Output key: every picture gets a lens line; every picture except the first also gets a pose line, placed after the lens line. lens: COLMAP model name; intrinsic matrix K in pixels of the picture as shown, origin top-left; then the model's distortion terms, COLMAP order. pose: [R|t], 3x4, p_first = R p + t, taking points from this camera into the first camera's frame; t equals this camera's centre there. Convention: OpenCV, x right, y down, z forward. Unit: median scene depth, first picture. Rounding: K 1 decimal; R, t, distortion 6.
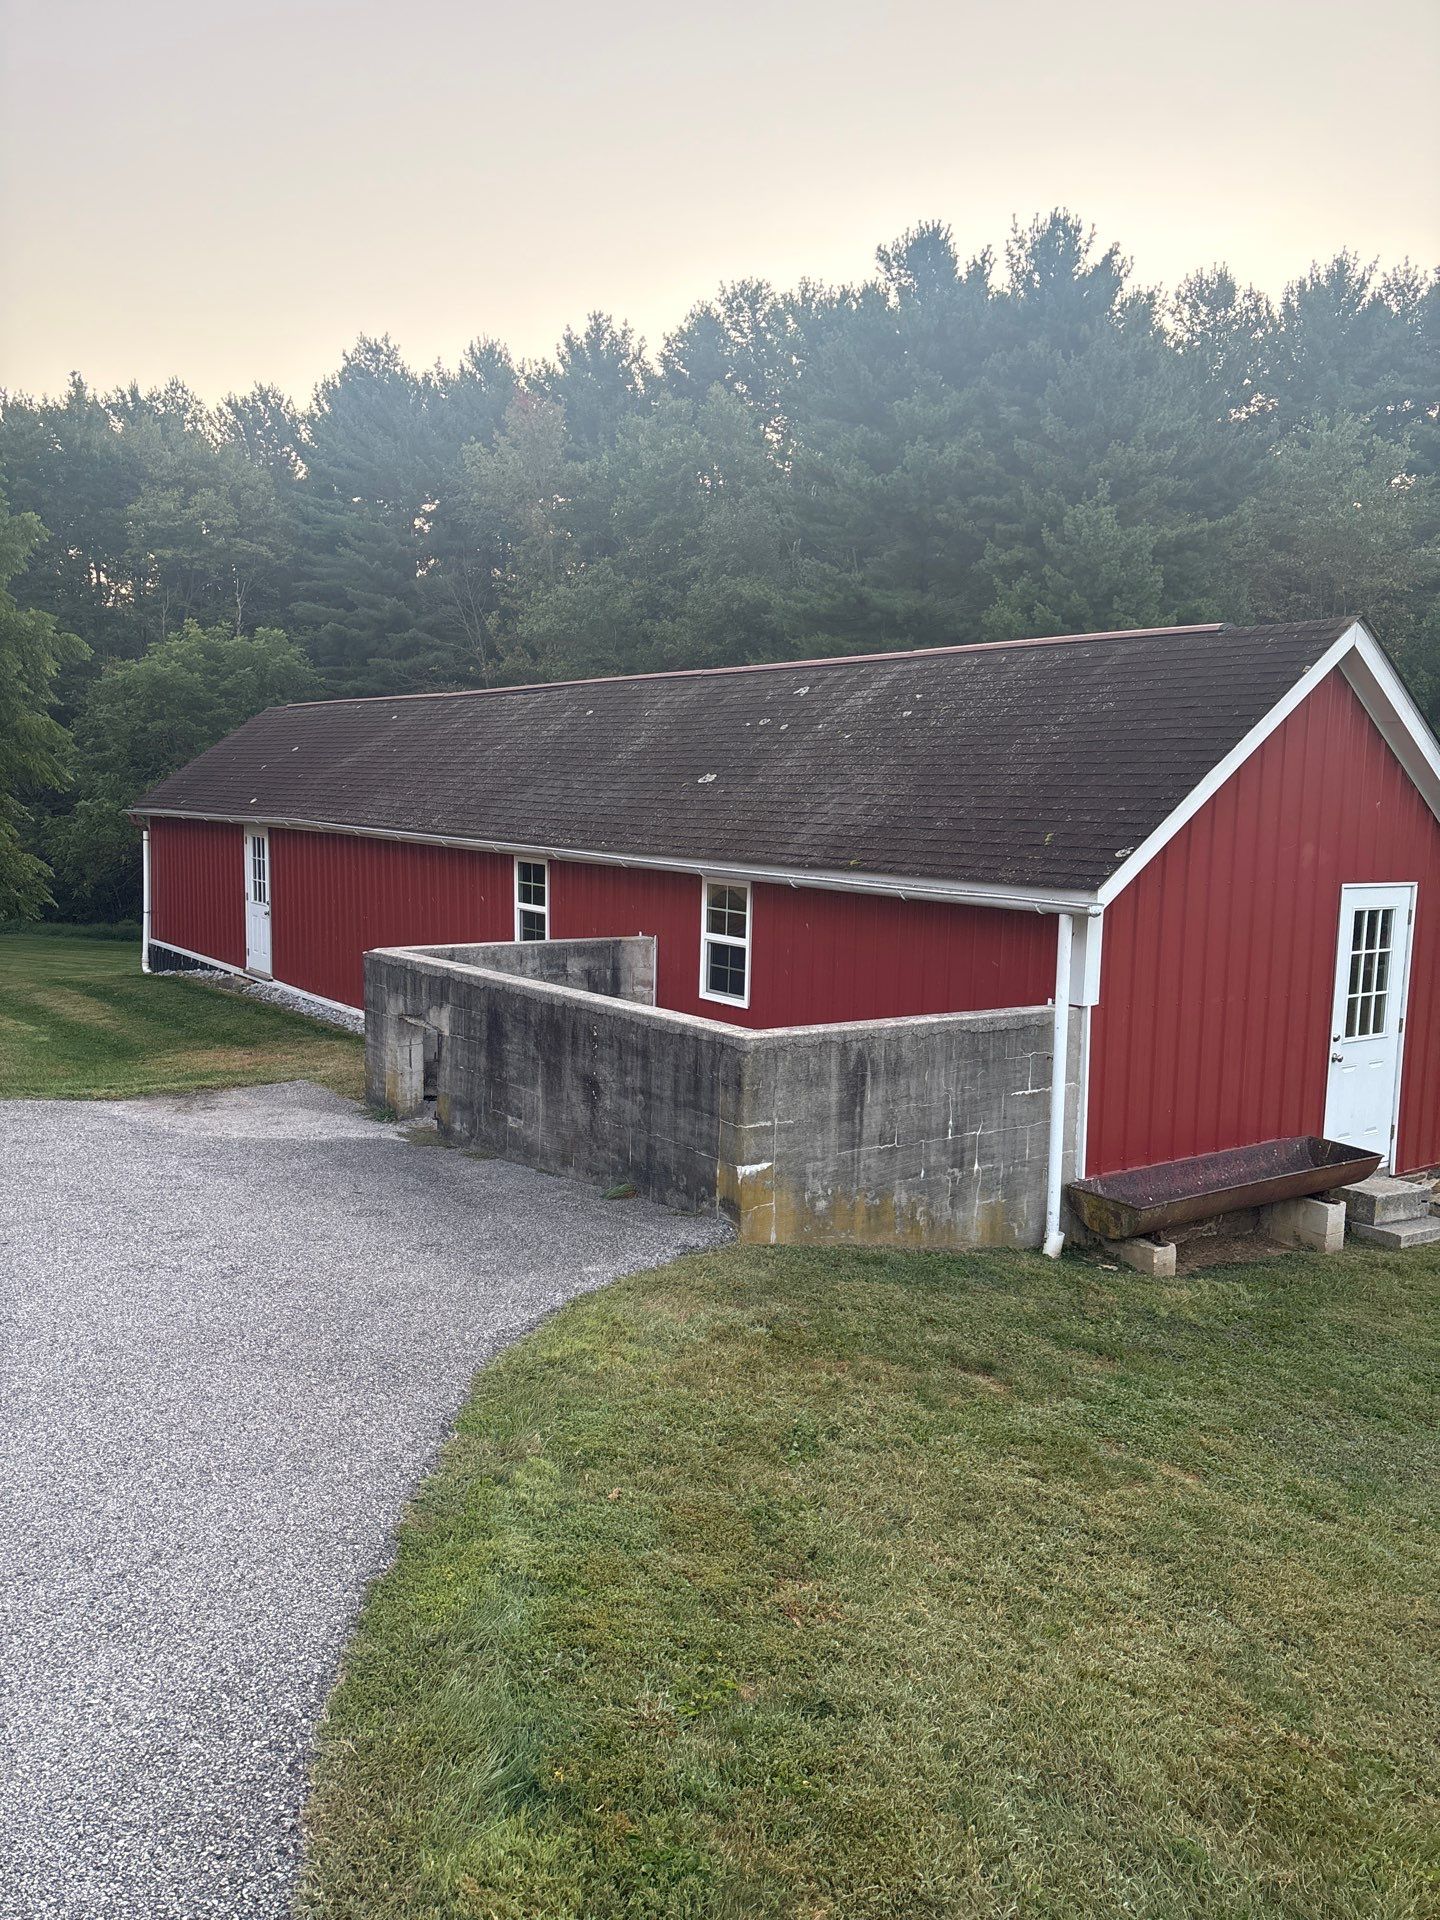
lens RADIAL K [[1520.9, 0, 720.0], [0, 1520.9, 960.0], [0, 0, 1]] dist [0.049389, 0.000304]
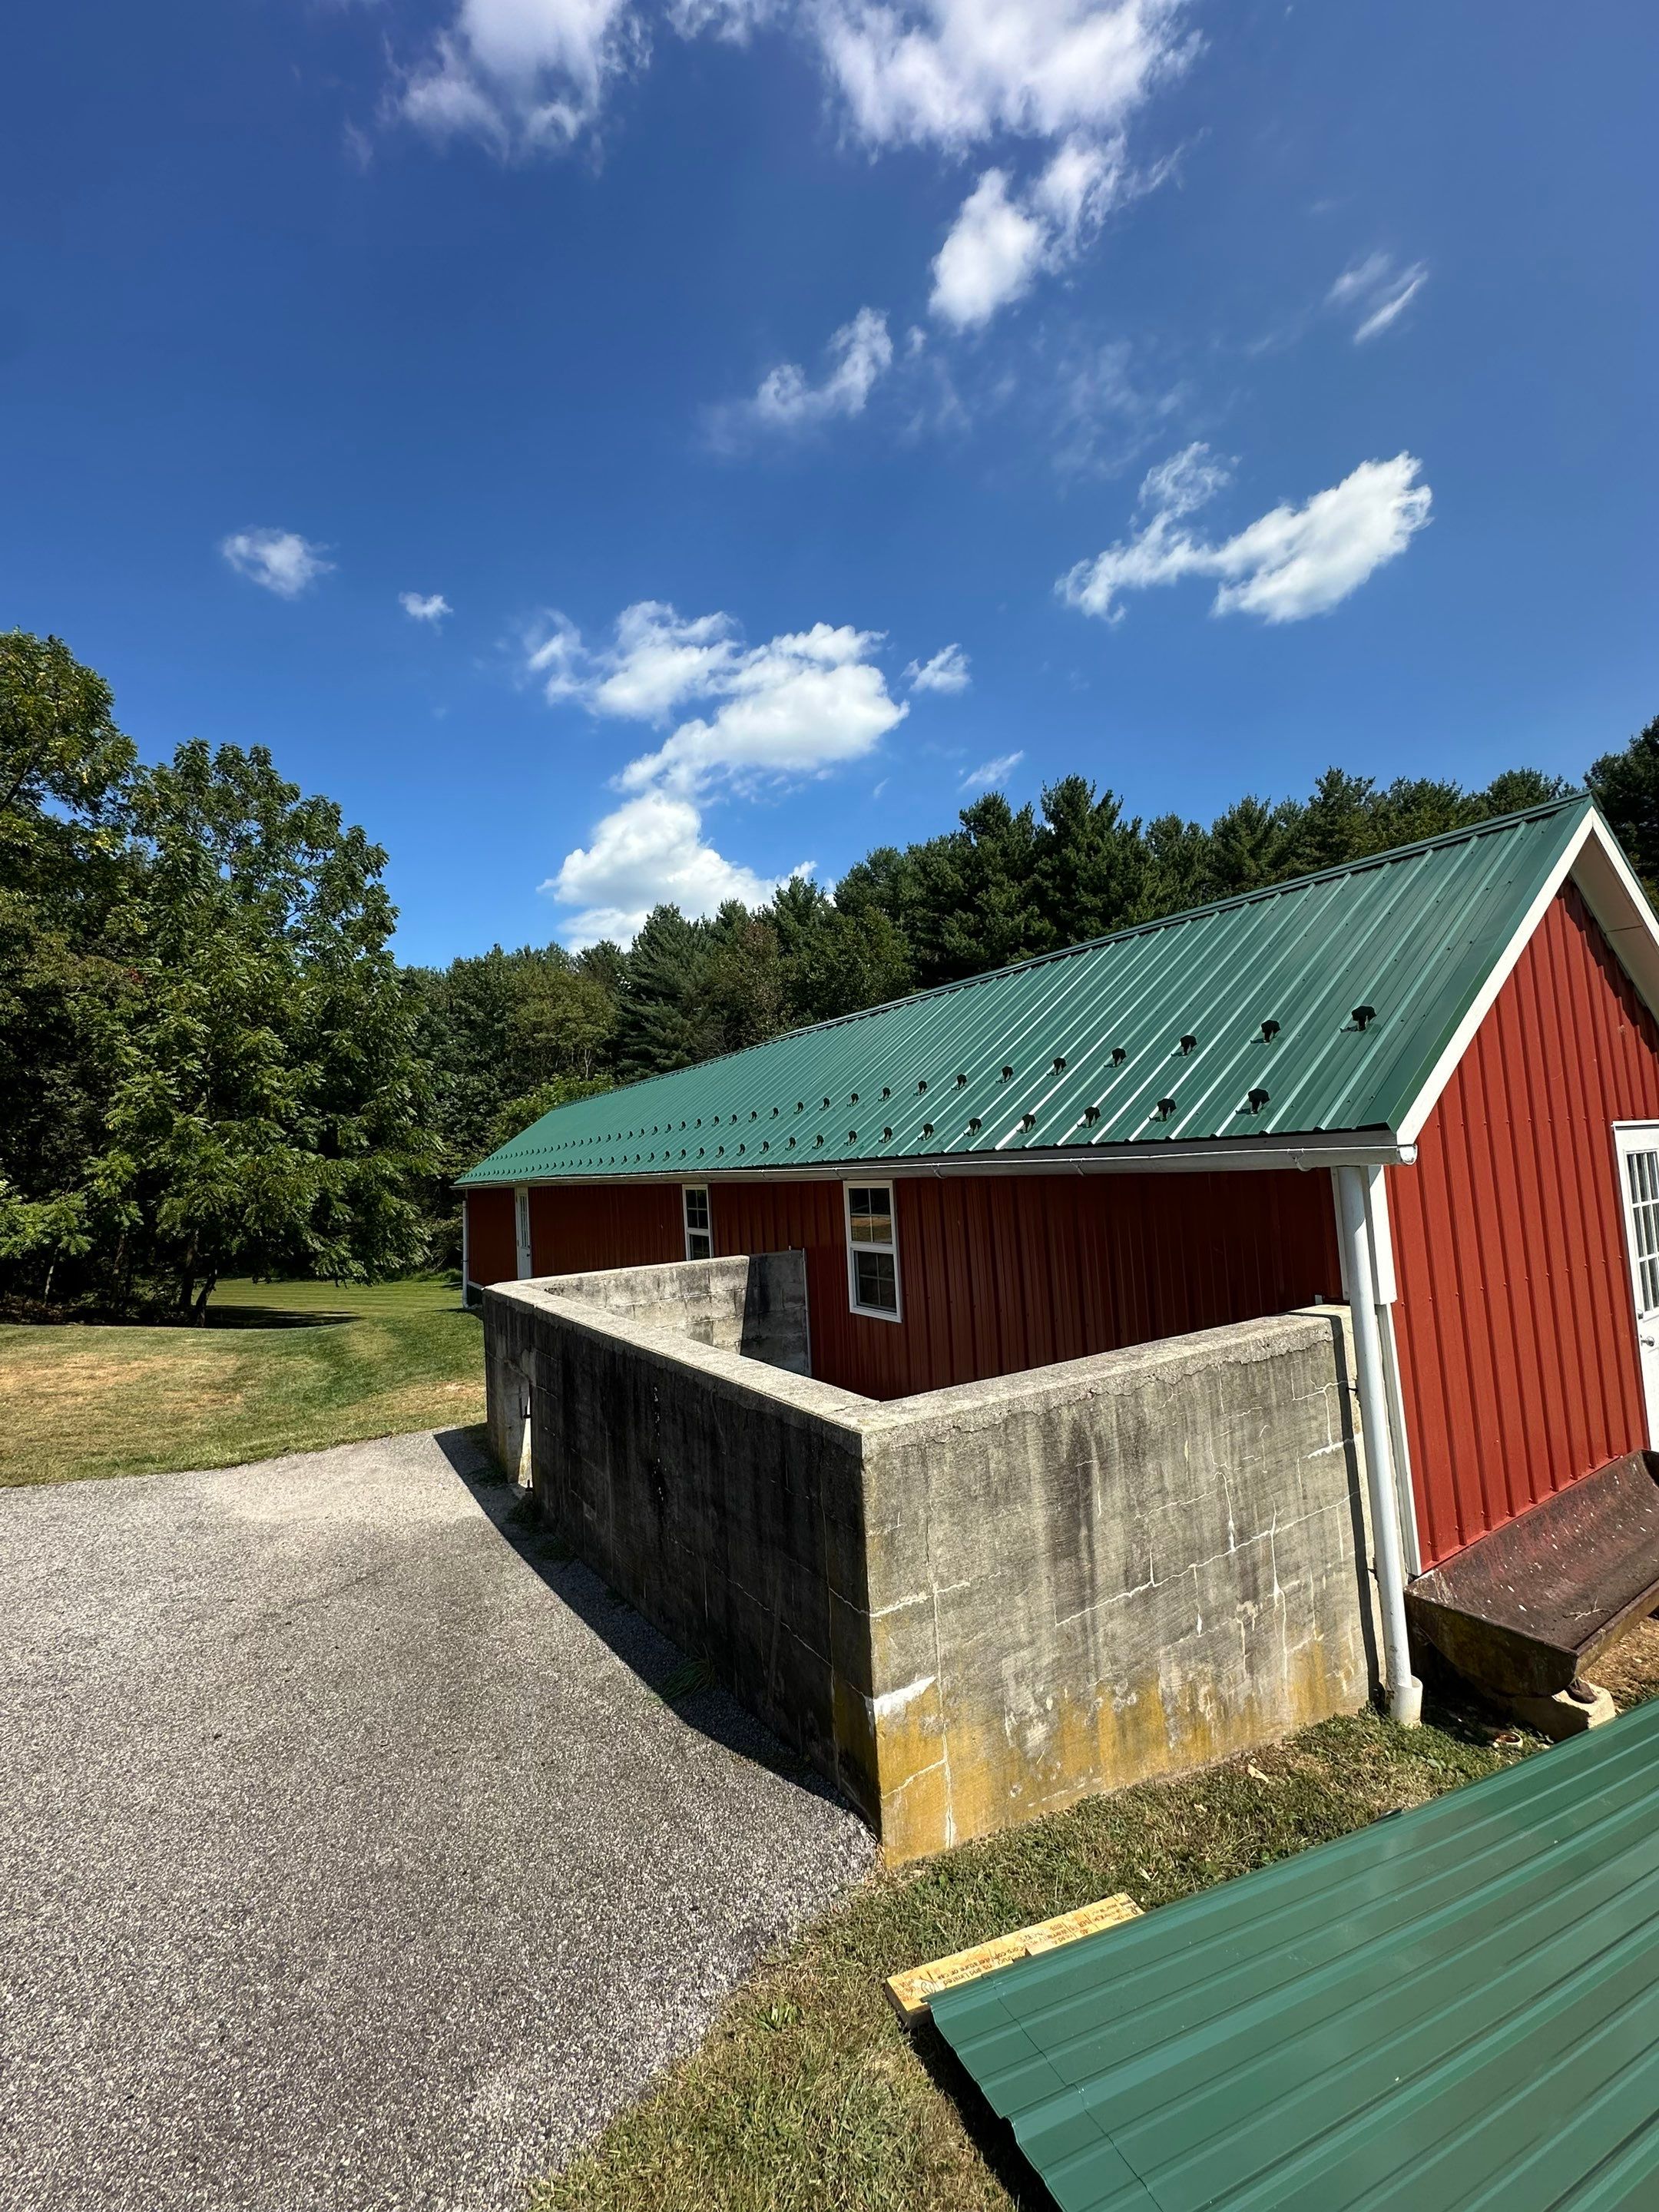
lens RADIAL K [[922.3, 0, 836.1], [0, 922.3, 1087.9], [0, 0, 1]] dist [-0.008464, -0.000002]
pose [[0.994973, -0.081979, -0.057511, 0.031825], [0.069414, 0.978549, -0.193967, -0.001214], [0.072178, 0.189000, 0.979321, 0.599690]]
